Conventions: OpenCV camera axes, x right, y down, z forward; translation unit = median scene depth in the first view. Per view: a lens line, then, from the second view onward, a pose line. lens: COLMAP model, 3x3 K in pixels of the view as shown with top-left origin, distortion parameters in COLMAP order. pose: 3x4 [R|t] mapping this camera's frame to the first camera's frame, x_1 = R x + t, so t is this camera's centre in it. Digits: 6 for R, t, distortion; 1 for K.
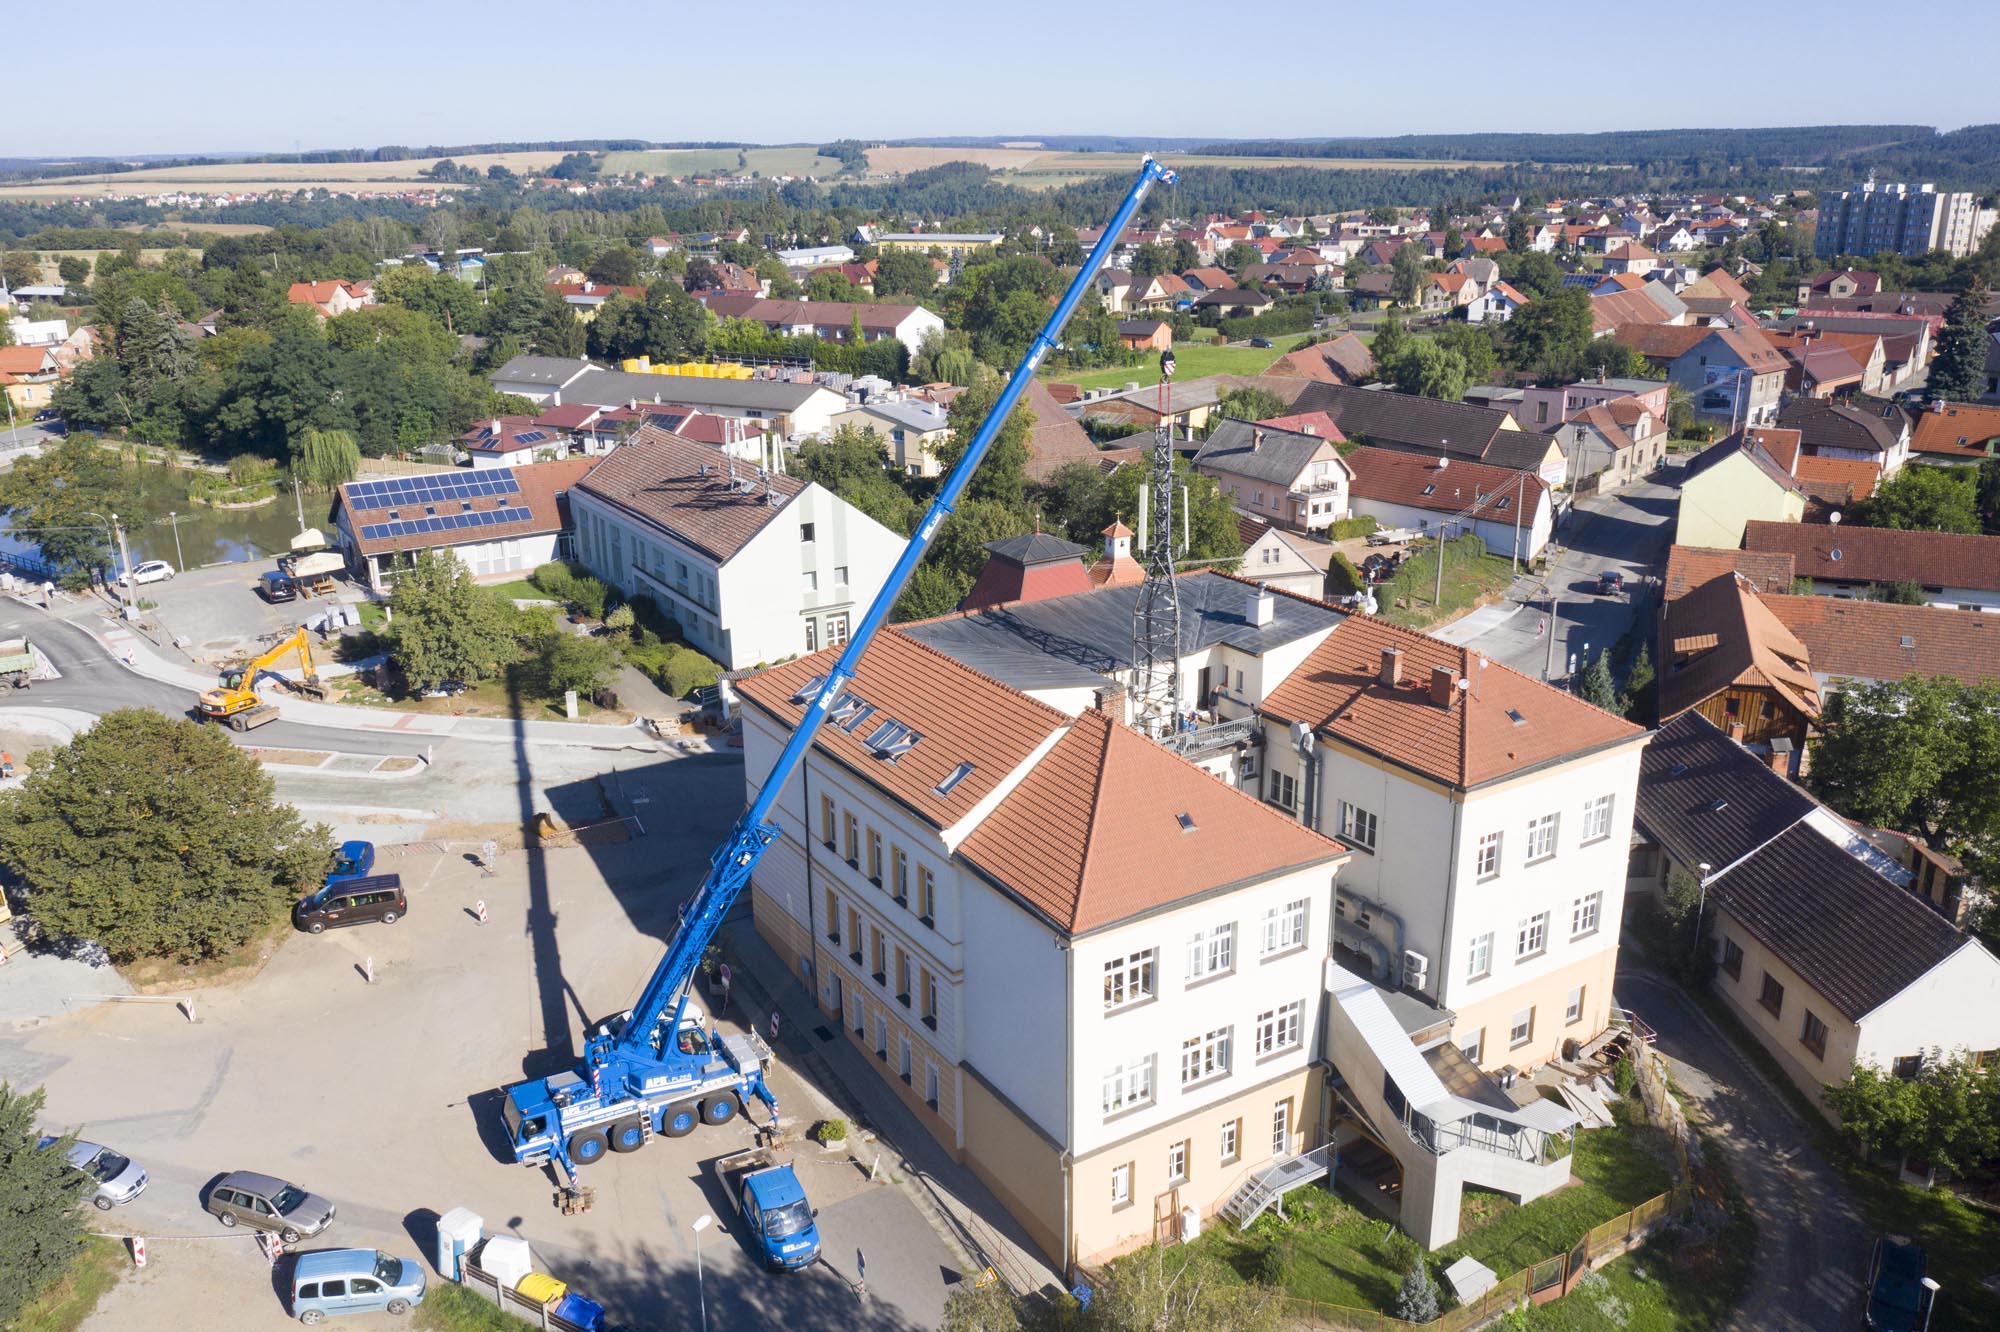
lens RADIAL K [[1580.4, 0, 998.1], [0, 1580.4, 666.0], [0, 0, 1]] dist [-0.016713, 0.006953]
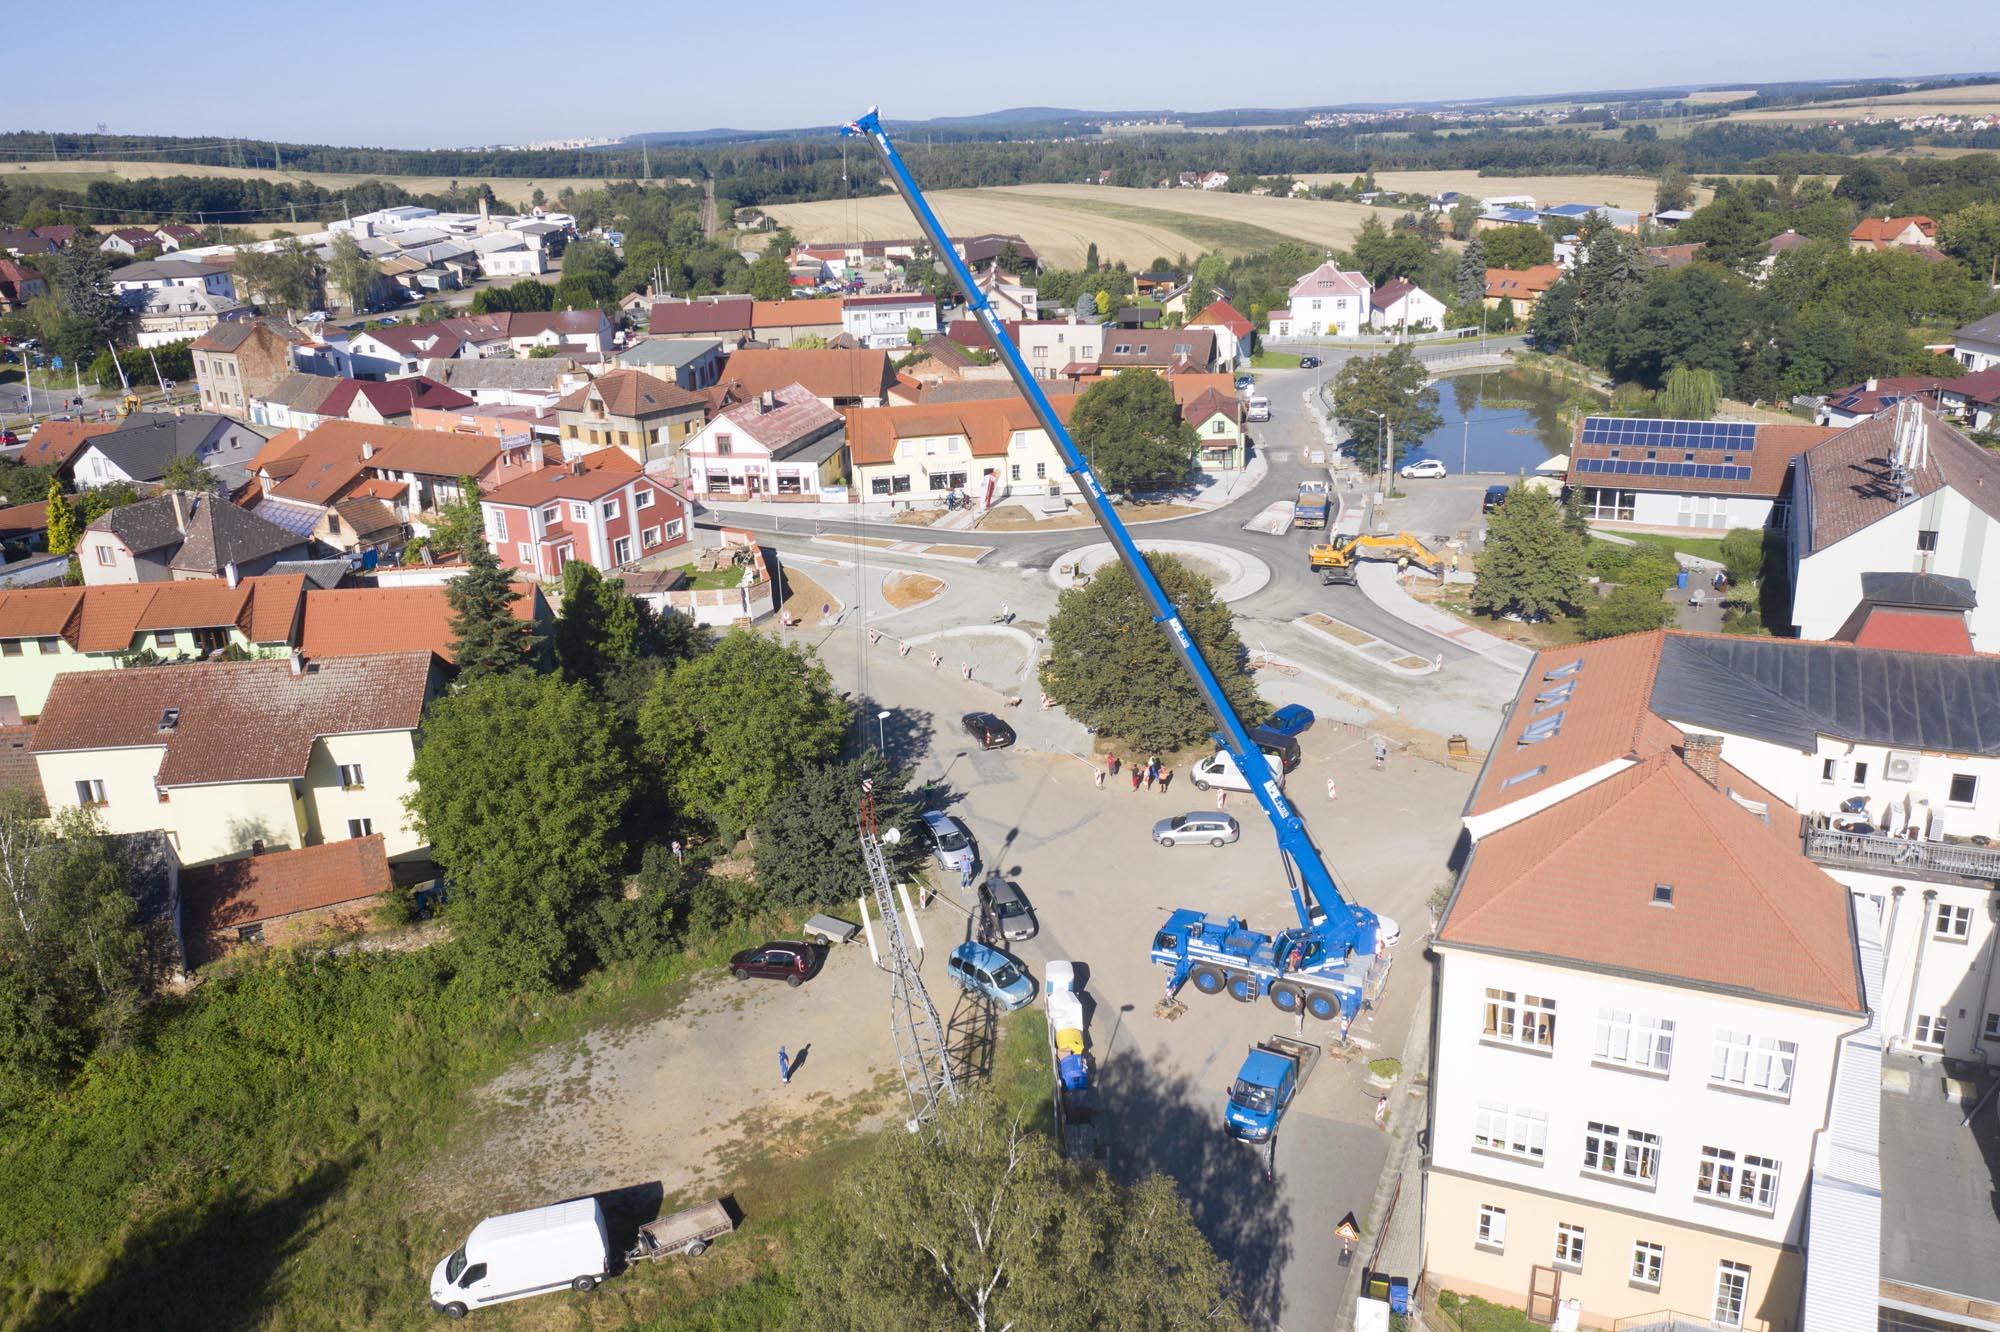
lens RADIAL K [[1580.4, 0, 998.1], [0, 1580.4, 666.0], [0, 0, 1]] dist [-0.016713, 0.006953]
pose [[0.545951, 0.260026, -0.796445, 0.312072], [-0.223501, 0.961371, 0.160665, -0.044295], [0.807456, 0.090291, 0.582978, 0.093317]]
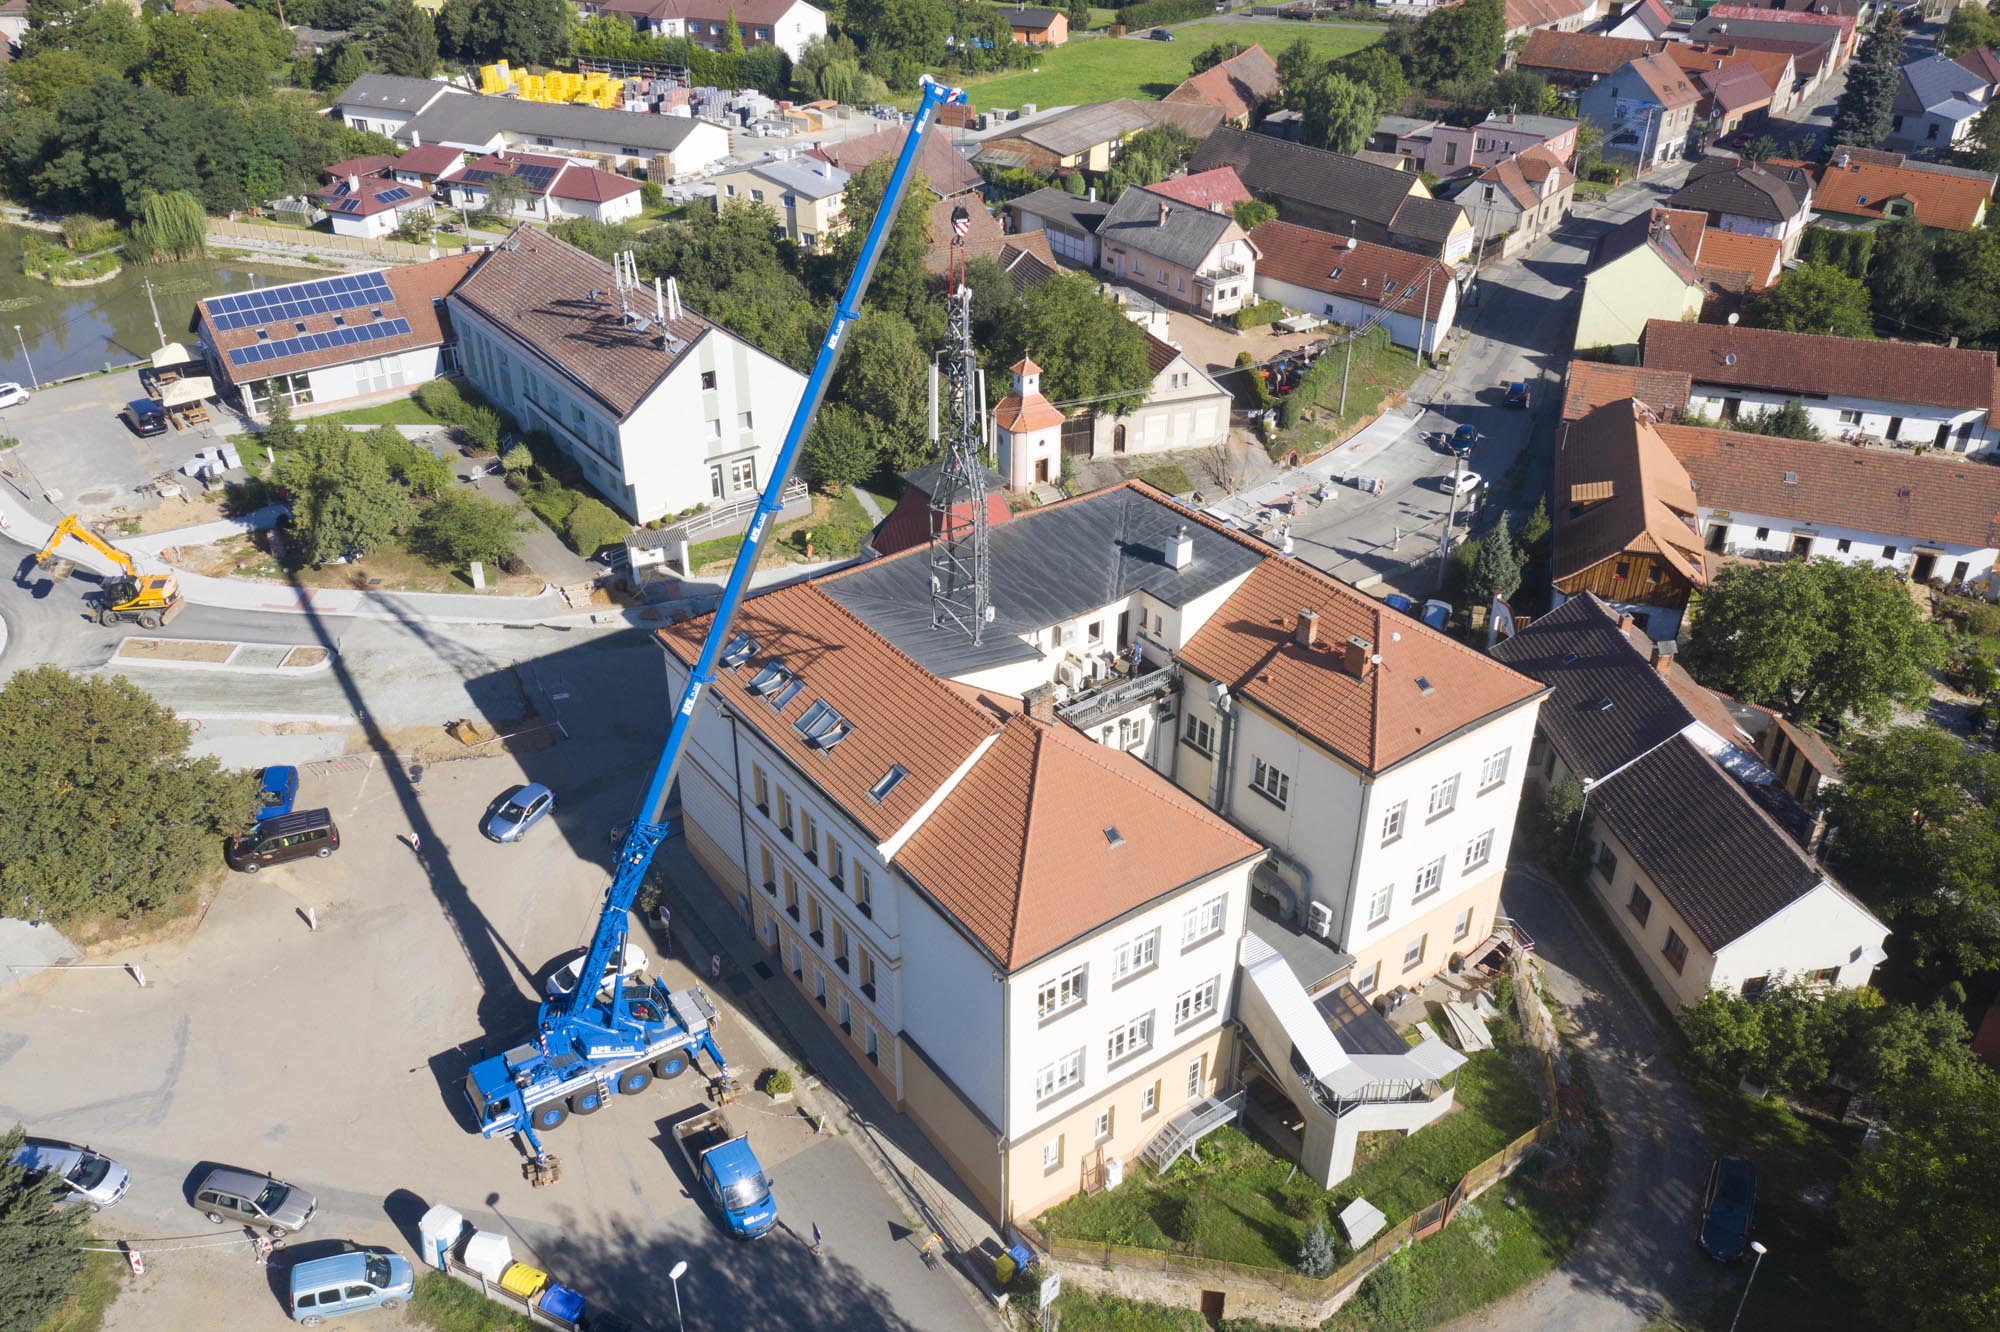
lens RADIAL K [[1579.3, 0, 998.1], [0, 1579.3, 665.0], [0, 0, 1]] dist [-0.016376, 0.006440]
pose [[0.997393, -0.024130, 0.068009, -0.013739], [0.008395, 0.974837, 0.222763, -0.131117], [-0.071673, -0.221611, 0.972498, 0.006866]]
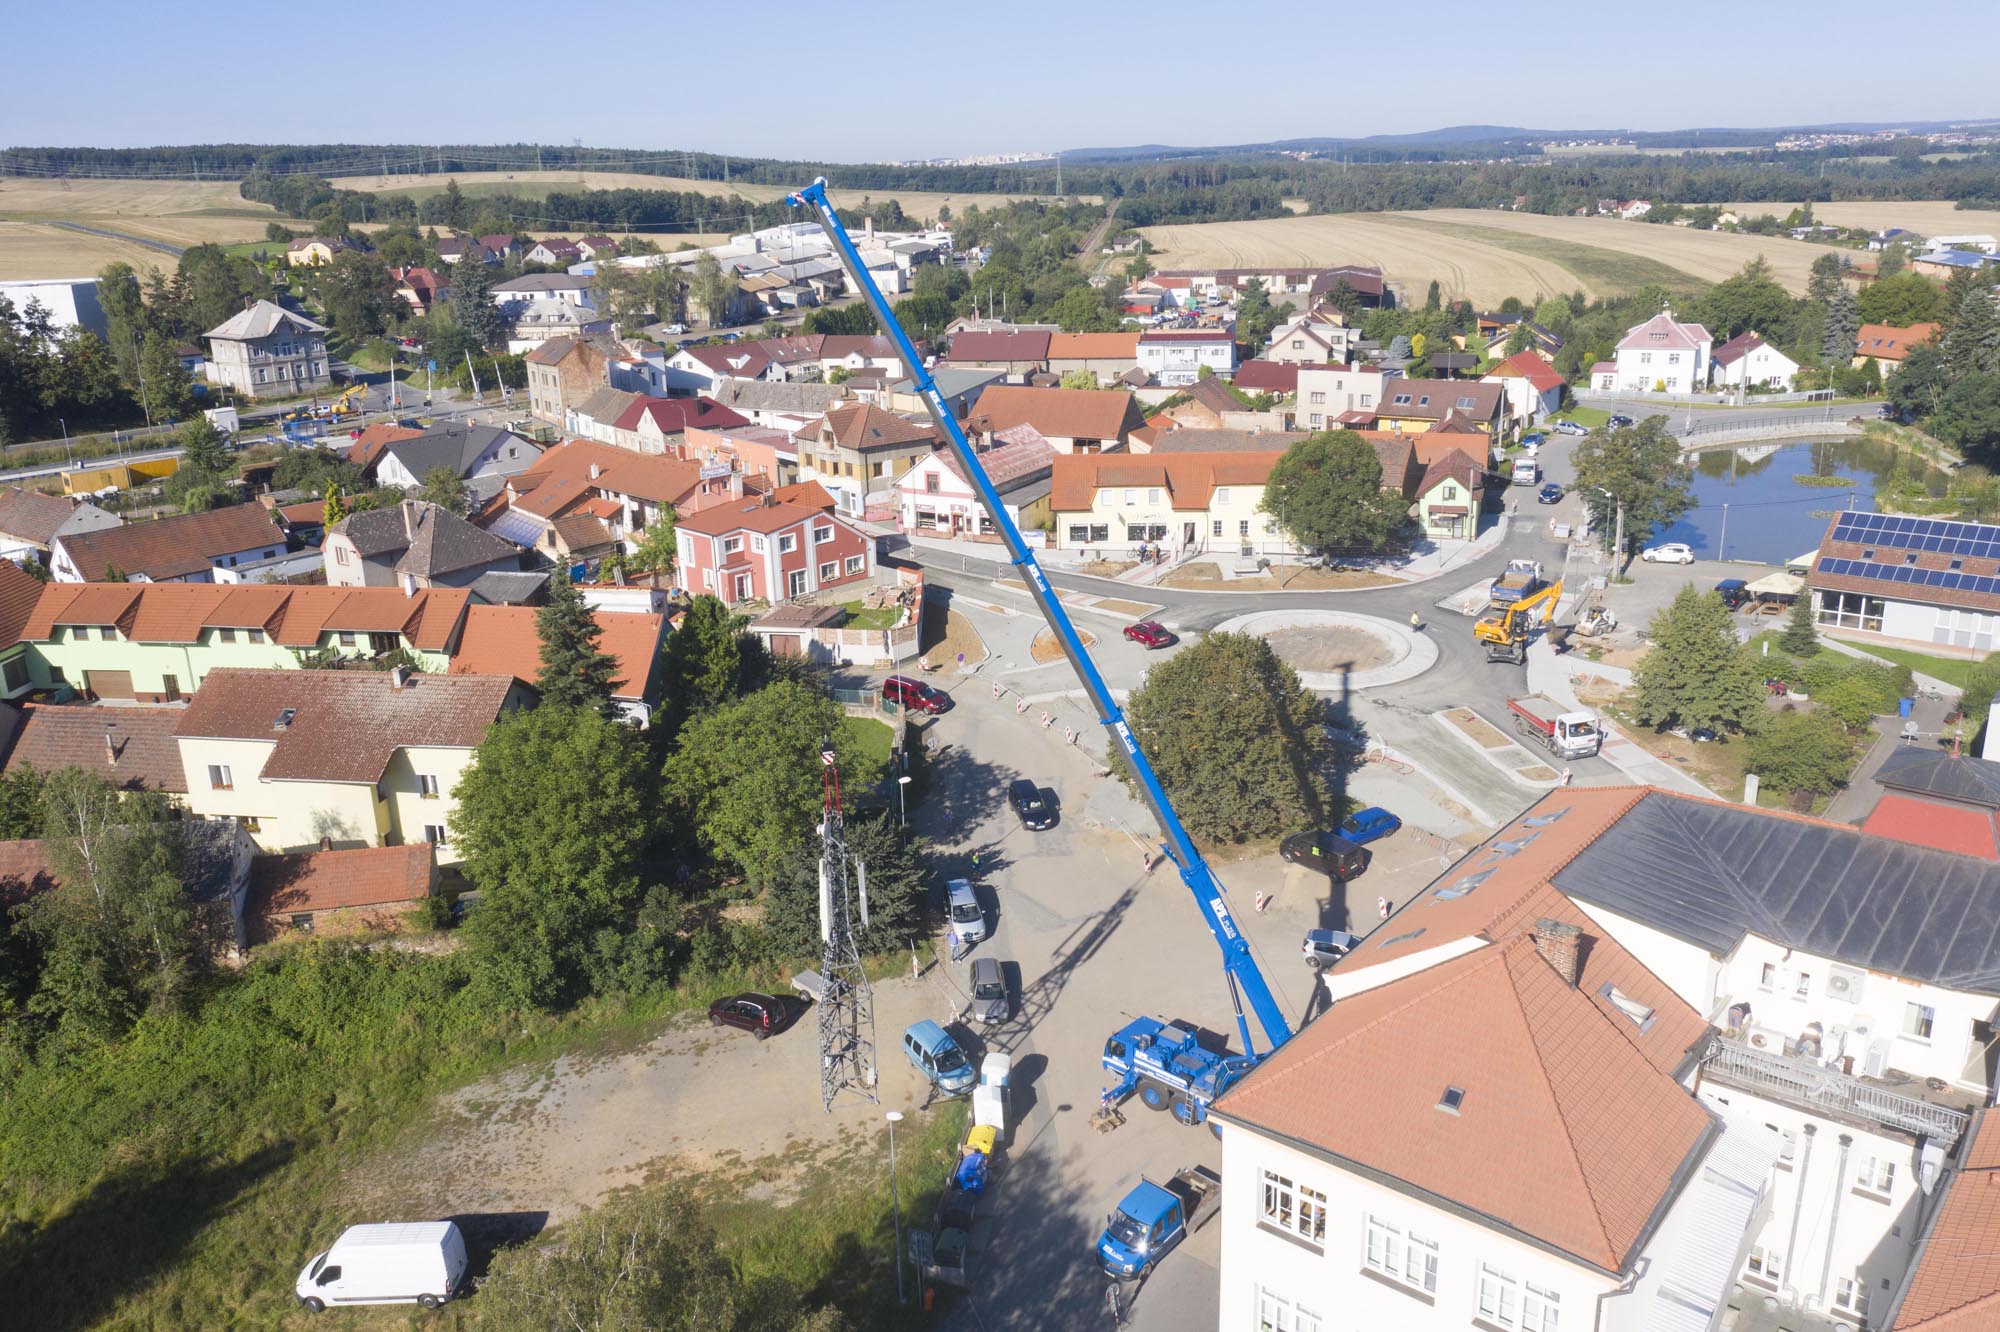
lens RADIAL K [[1582.5, 0, 997.5], [0, 1582.5, 669.1], [0, 0, 1]] dist [-0.014393, 0.007542]
pose [[0.311921, 0.291584, -0.904259, 0.375219], [-0.262555, 0.941135, 0.212908, -0.114243], [0.913110, 0.171007, 0.370116, 0.246057]]
